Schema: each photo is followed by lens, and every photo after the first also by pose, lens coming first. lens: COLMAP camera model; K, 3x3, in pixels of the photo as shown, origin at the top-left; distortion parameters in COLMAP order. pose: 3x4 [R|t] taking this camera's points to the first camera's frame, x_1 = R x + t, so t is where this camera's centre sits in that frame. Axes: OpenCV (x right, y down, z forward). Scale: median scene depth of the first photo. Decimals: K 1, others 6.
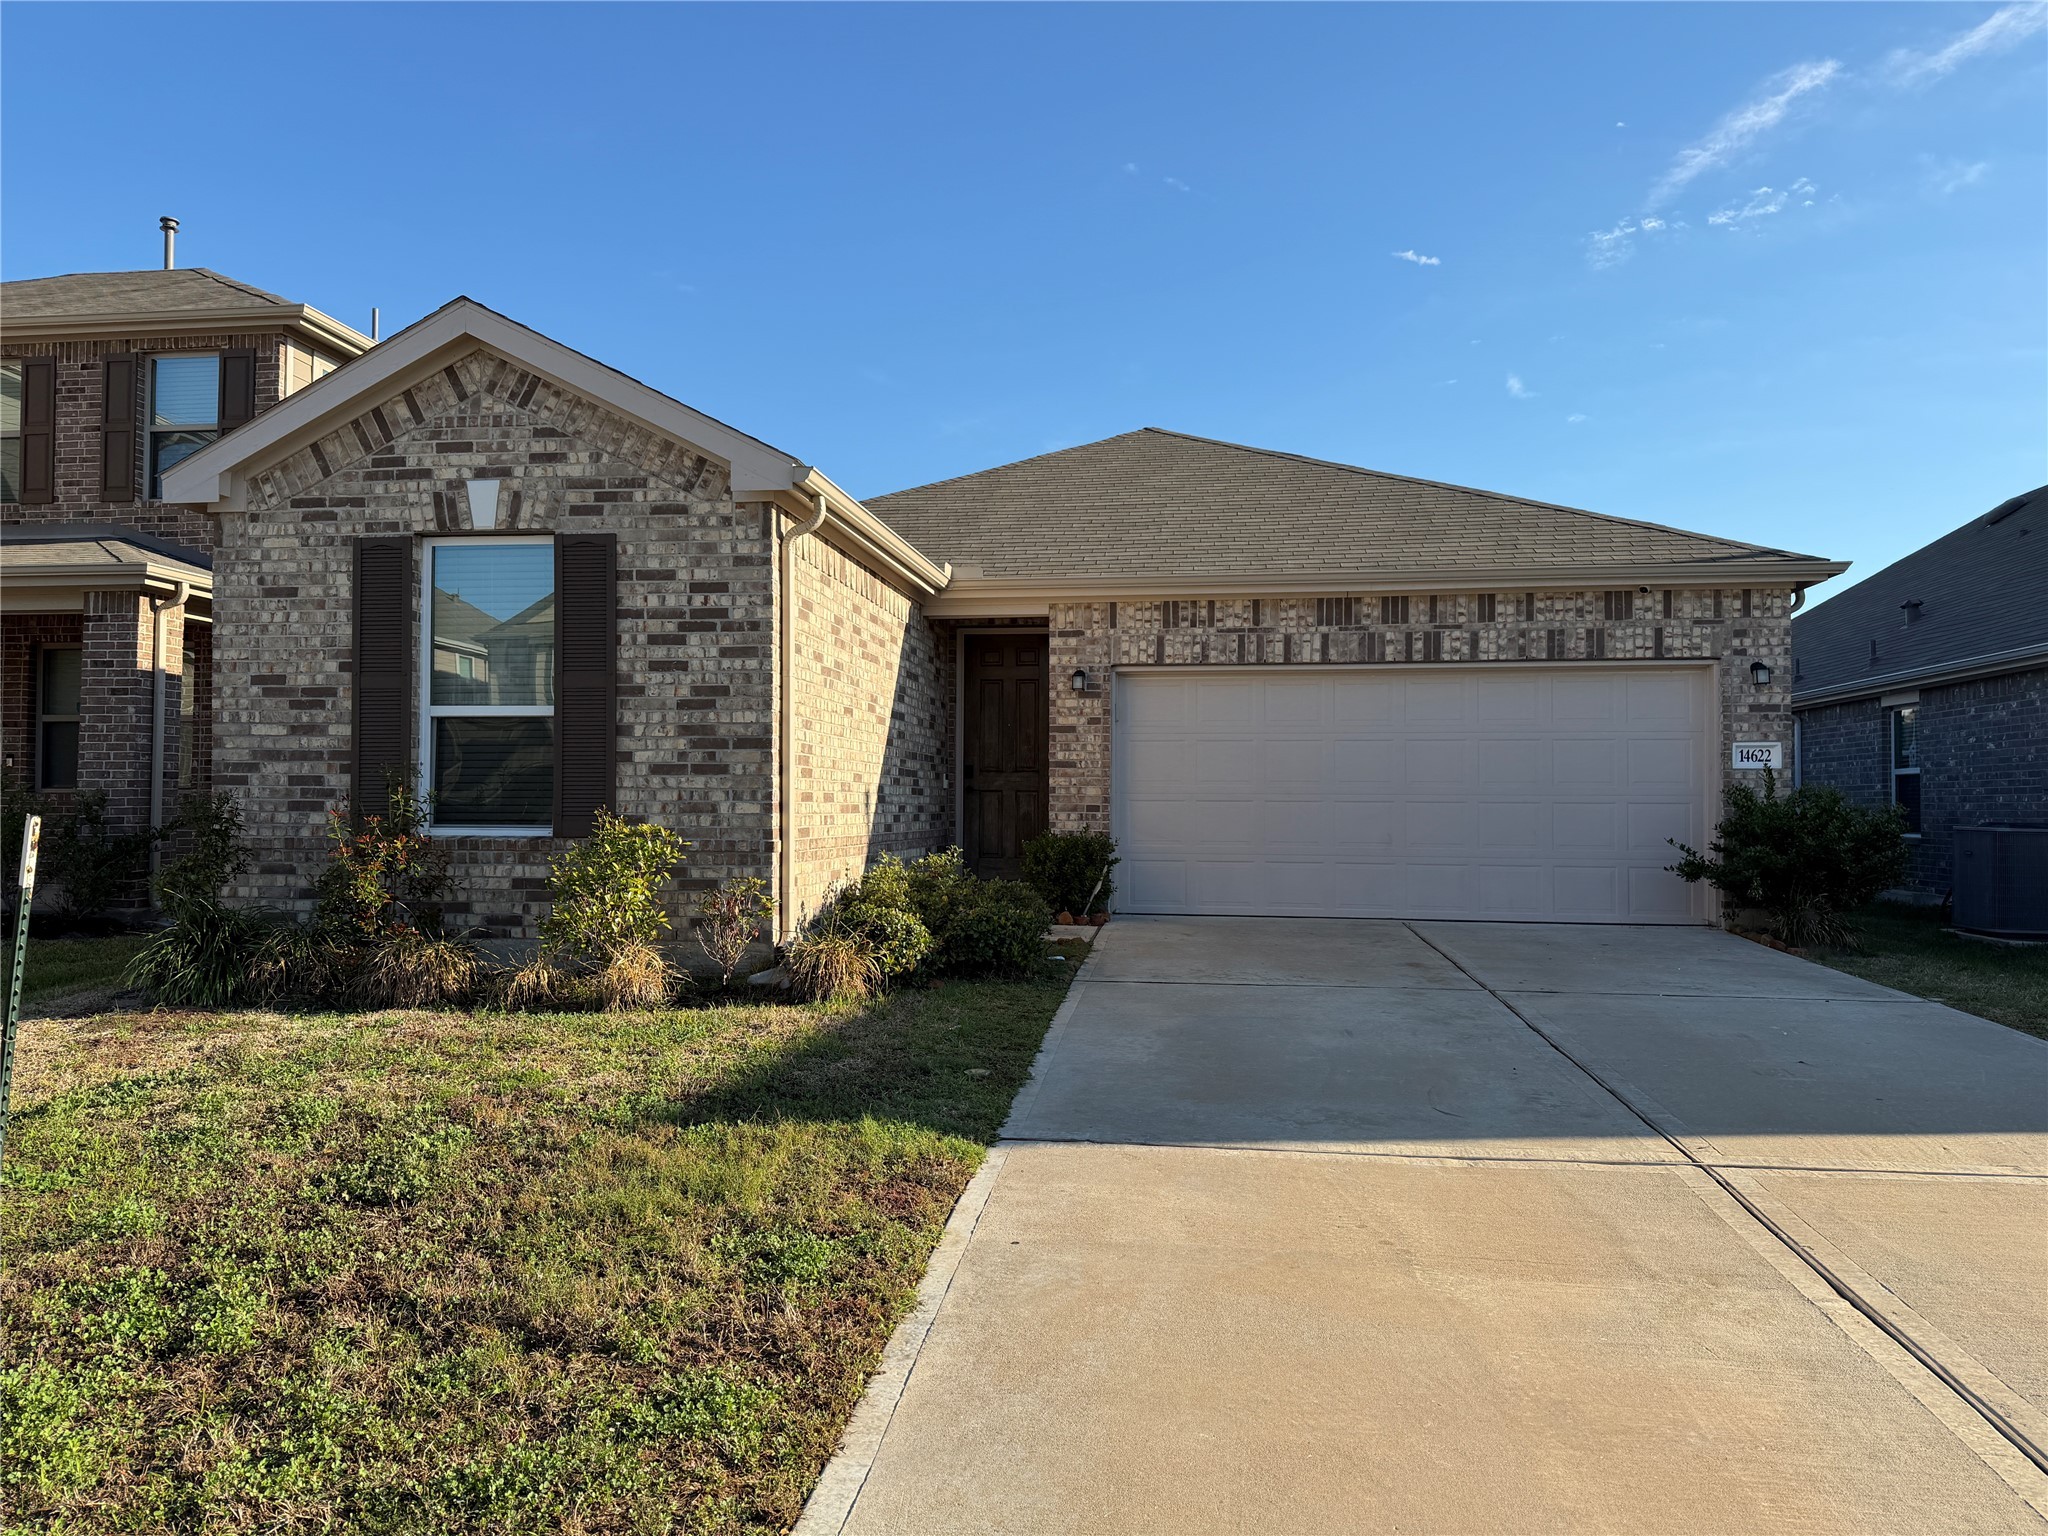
lens RADIAL K [[1439.5, 0, 1014.2], [0, 1439.5, 769.5], [0, 0, 1]] dist [0.071468, -0.101376]
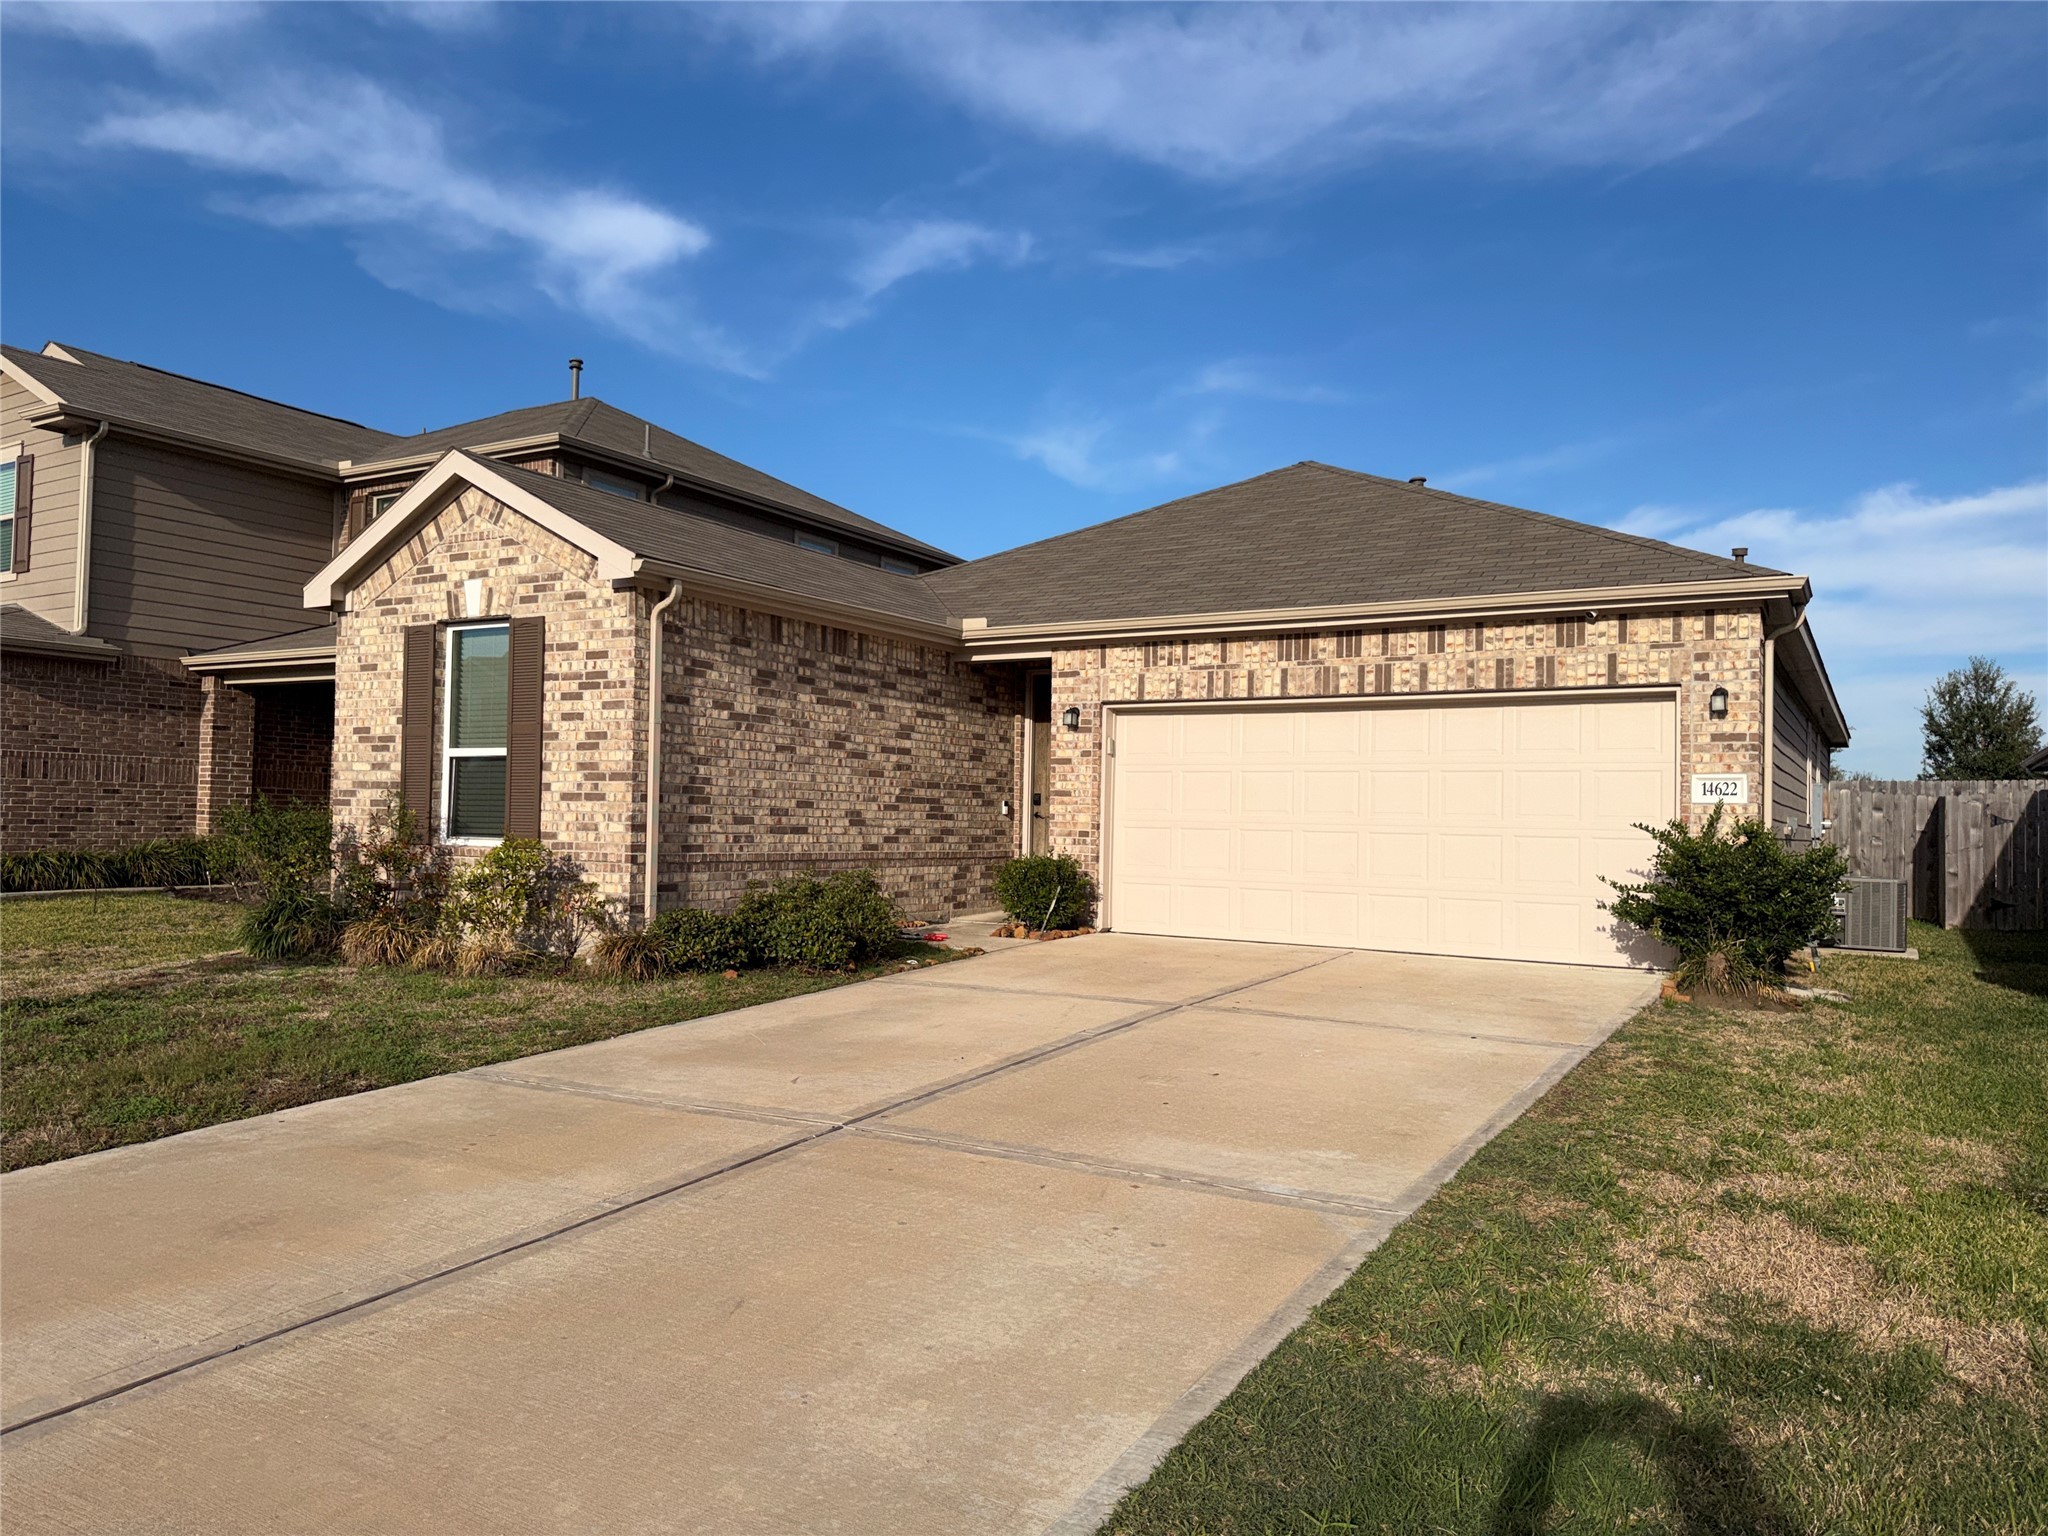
lens RADIAL K [[1438.6, 0, 1024.0], [0, 1438.6, 768.0], [0, 0, 1]] dist [0.084174, -0.133990]
pose [[0.919281, -0.001168, -0.393600, 0.624028], [-0.005880, 0.999843, -0.016700, -0.006240], [0.393557, 0.017666, 0.919130, -0.030031]]
